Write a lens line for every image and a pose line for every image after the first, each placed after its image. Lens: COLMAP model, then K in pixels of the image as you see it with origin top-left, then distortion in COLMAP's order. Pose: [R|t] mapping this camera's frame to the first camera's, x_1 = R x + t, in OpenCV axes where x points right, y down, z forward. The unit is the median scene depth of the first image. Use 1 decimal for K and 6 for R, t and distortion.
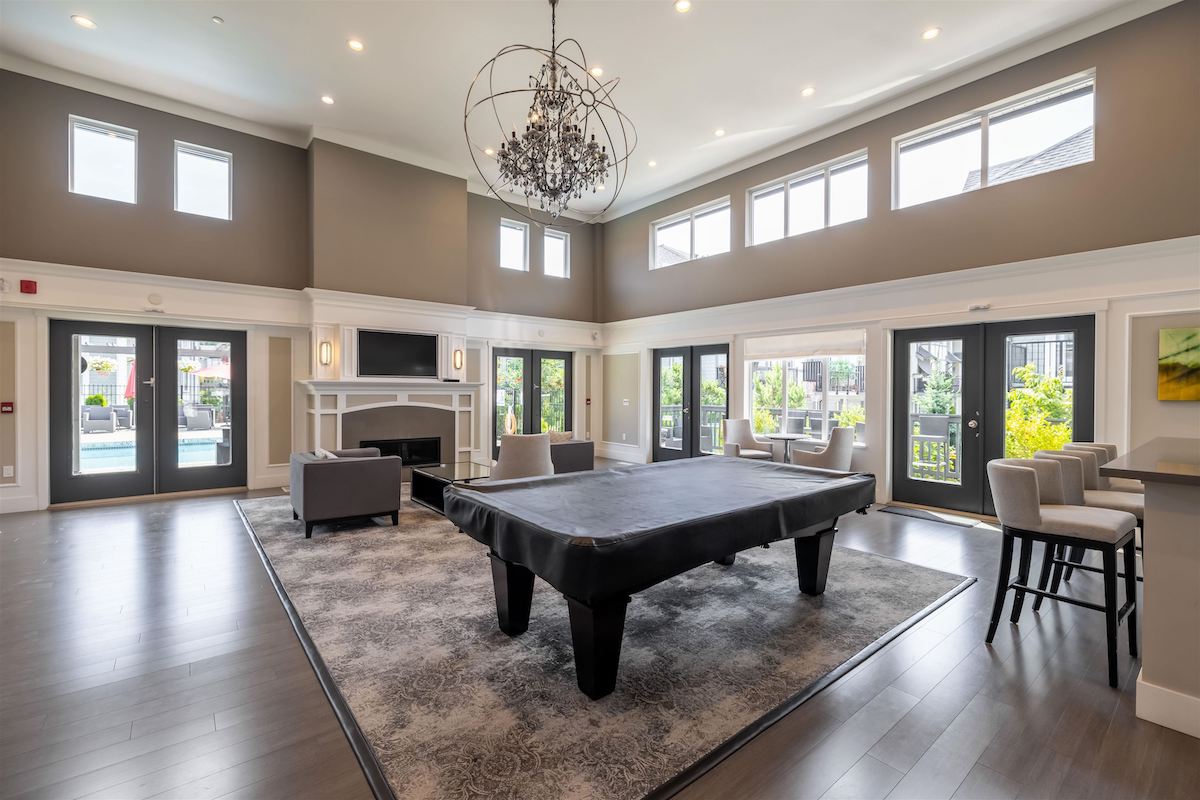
lens RADIAL K [[516.6, 0, 597.8], [0, 516.6, 394.1], [0, 0, 1]] dist [-0.000744, -0.000183]
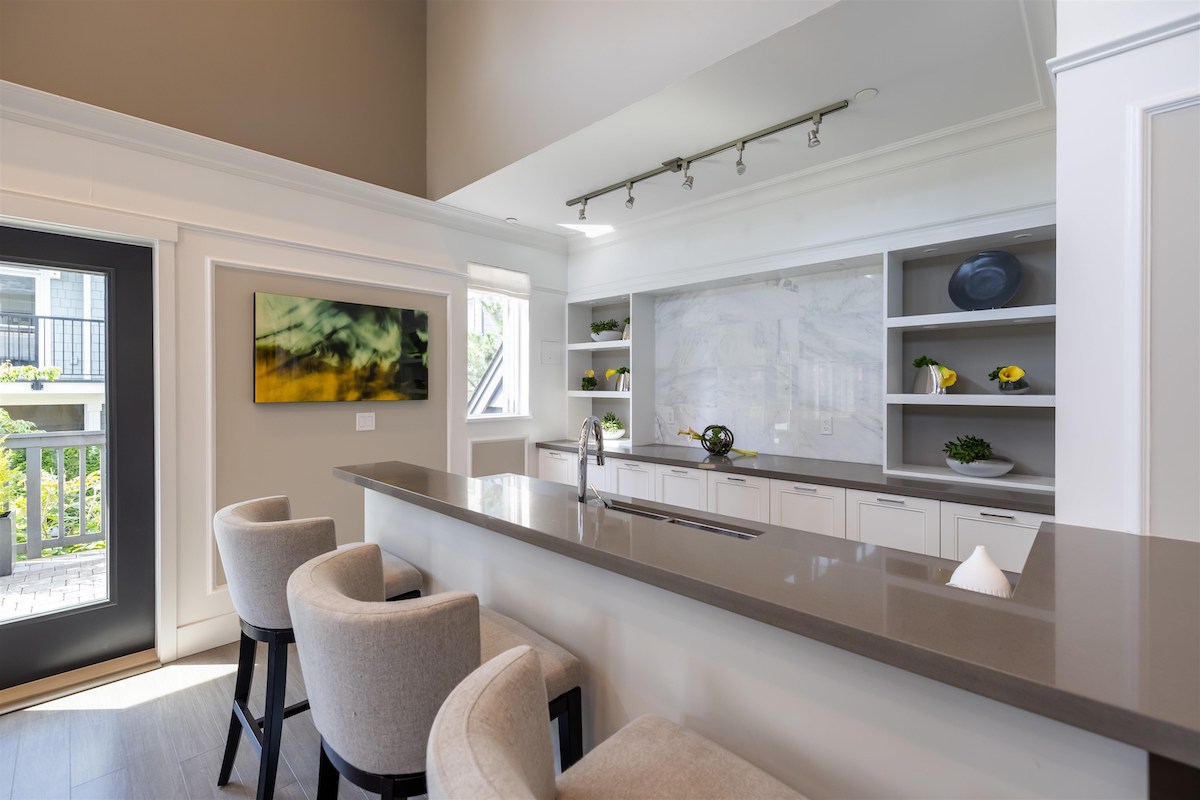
lens RADIAL K [[516.6, 0, 597.9], [0, 516.6, 394.8], [0, 0, 1]] dist [-0.000744, -0.000183]
pose [[-0.116016, -0.018410, 0.993077, 0.409823], [0.016632, 0.999652, 0.020475, -0.004227], [-0.993108, 0.018892, -0.115669, 0.665517]]
